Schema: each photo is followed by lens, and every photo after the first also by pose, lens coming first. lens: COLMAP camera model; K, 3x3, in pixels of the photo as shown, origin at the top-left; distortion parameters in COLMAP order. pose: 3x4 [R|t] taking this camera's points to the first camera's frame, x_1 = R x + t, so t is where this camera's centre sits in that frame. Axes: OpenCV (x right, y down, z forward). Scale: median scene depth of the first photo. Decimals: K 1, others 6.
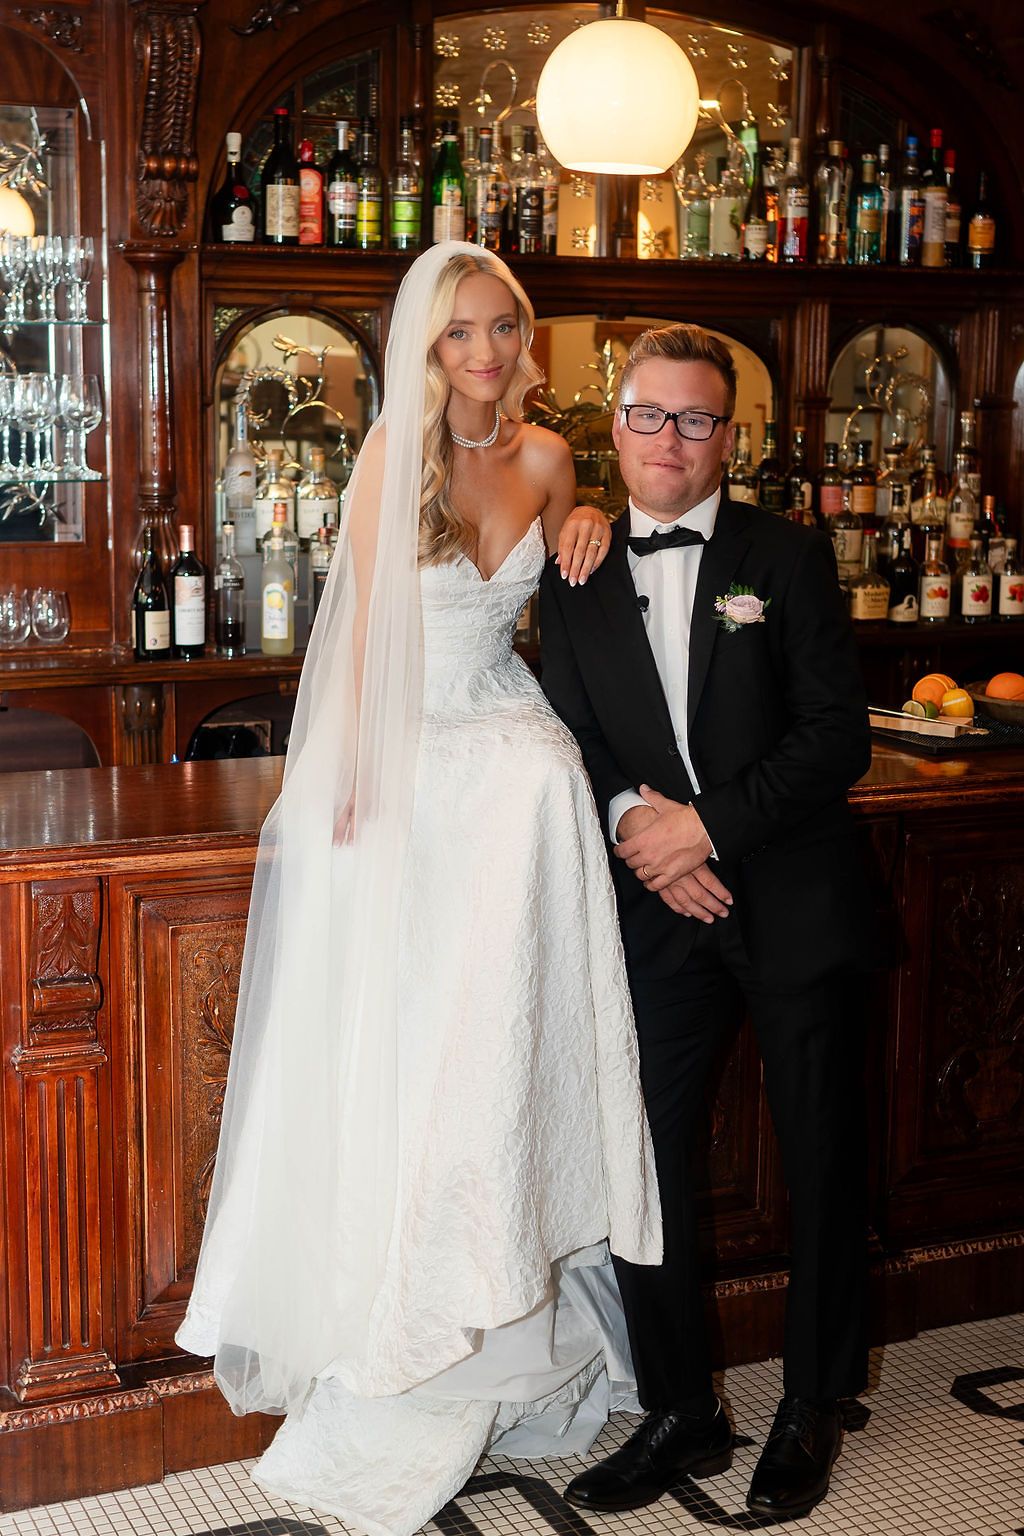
lens RADIAL K [[2374.2, 0, 522.0], [0, 2374.2, 742.5], [0, 0, 1]] dist [0.012171, 0.000000]
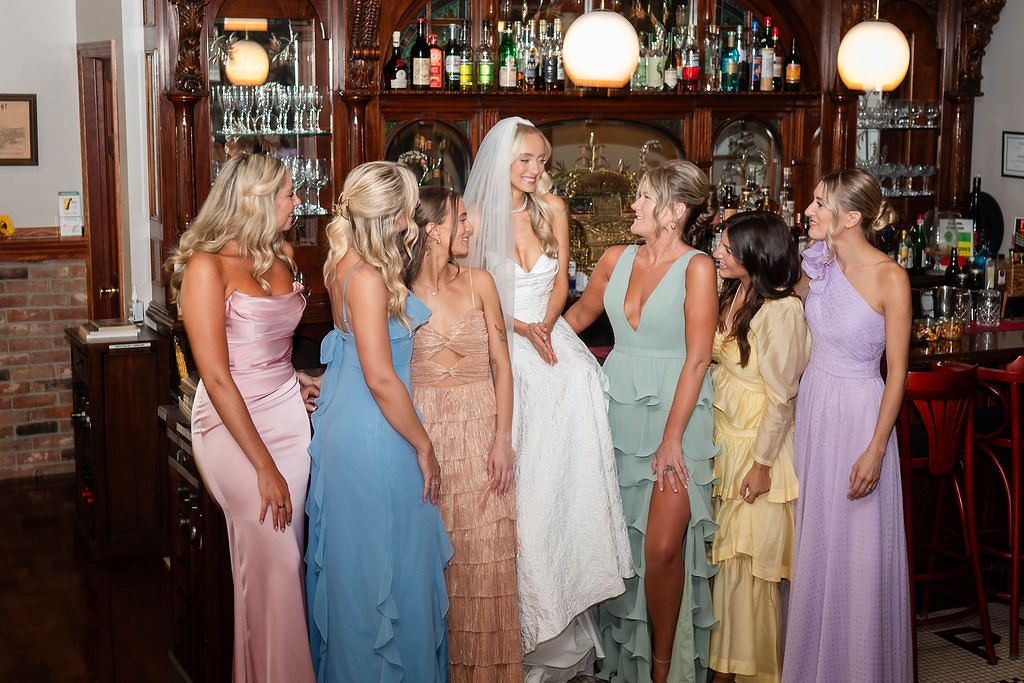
lens RADIAL K [[1582.8, 0, 516.2], [0, 1582.8, 302.7], [0, 0, 1]] dist [0.012171, 0.000000]
pose [[0.999934, -0.009949, 0.005767, -0.034958], [0.010077, 0.999693, -0.022622, -0.010881], [-0.005540, 0.022678, 0.999727, -0.257071]]
